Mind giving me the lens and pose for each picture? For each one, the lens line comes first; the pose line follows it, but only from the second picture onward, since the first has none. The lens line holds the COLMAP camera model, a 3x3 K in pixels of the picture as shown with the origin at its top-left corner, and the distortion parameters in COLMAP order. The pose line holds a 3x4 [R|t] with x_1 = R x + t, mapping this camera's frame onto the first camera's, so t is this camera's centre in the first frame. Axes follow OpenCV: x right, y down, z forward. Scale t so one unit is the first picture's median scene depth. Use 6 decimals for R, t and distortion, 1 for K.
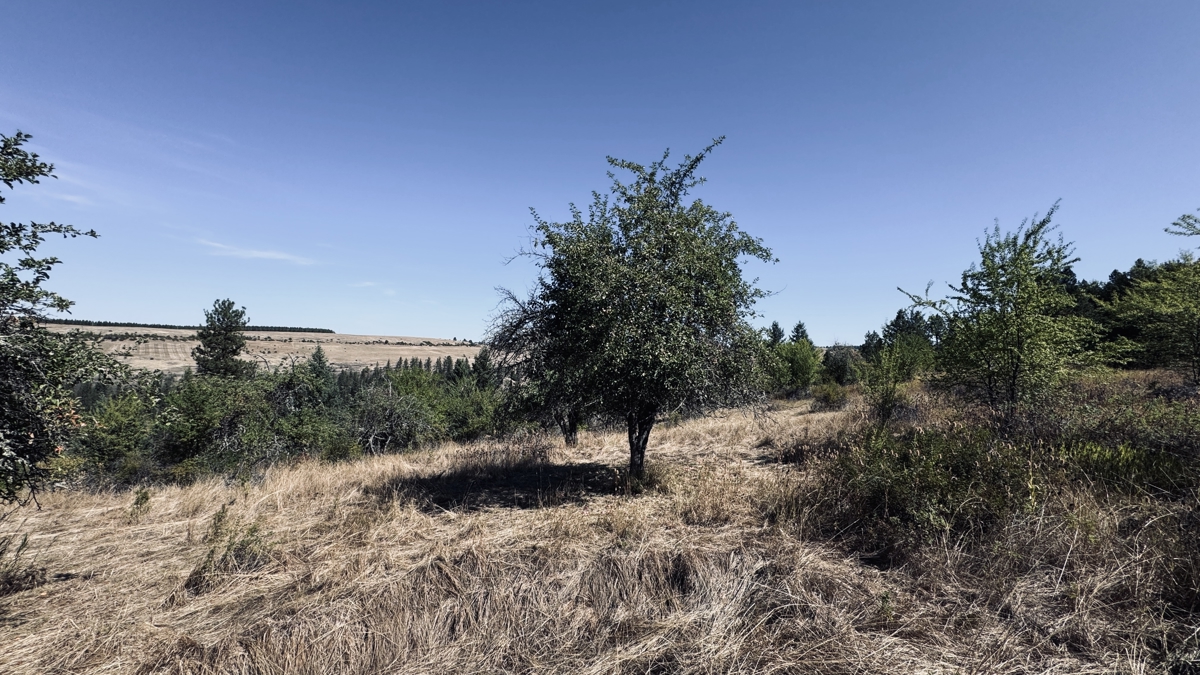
lens RADIAL K [[478.4, 0, 599.7], [0, 478.4, 335.8], [0, 0, 1]] dist [-0.002257, 0.000207]
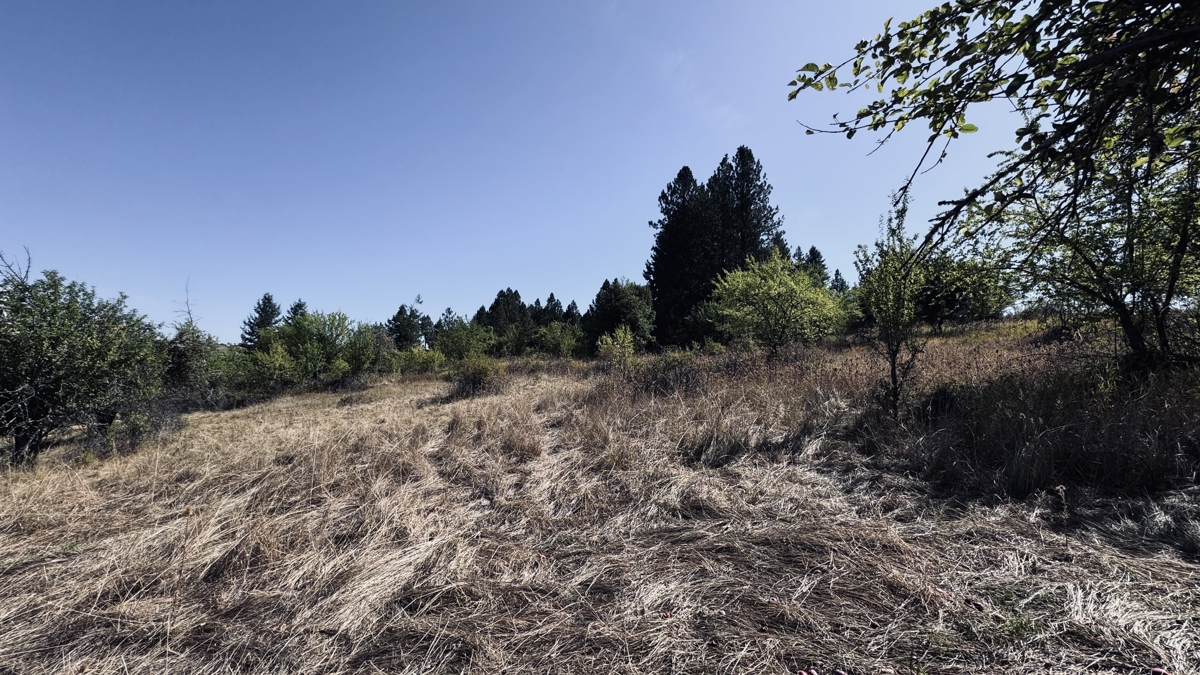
lens RADIAL K [[478.4, 0, 599.7], [0, 478.4, 335.8], [0, 0, 1]] dist [-0.002257, 0.000207]
pose [[0.496130, 0.081855, 0.864381, -0.031337], [-0.070928, 0.996040, -0.053612, 0.211264], [-0.865346, -0.034710, 0.499971, 1.137274]]
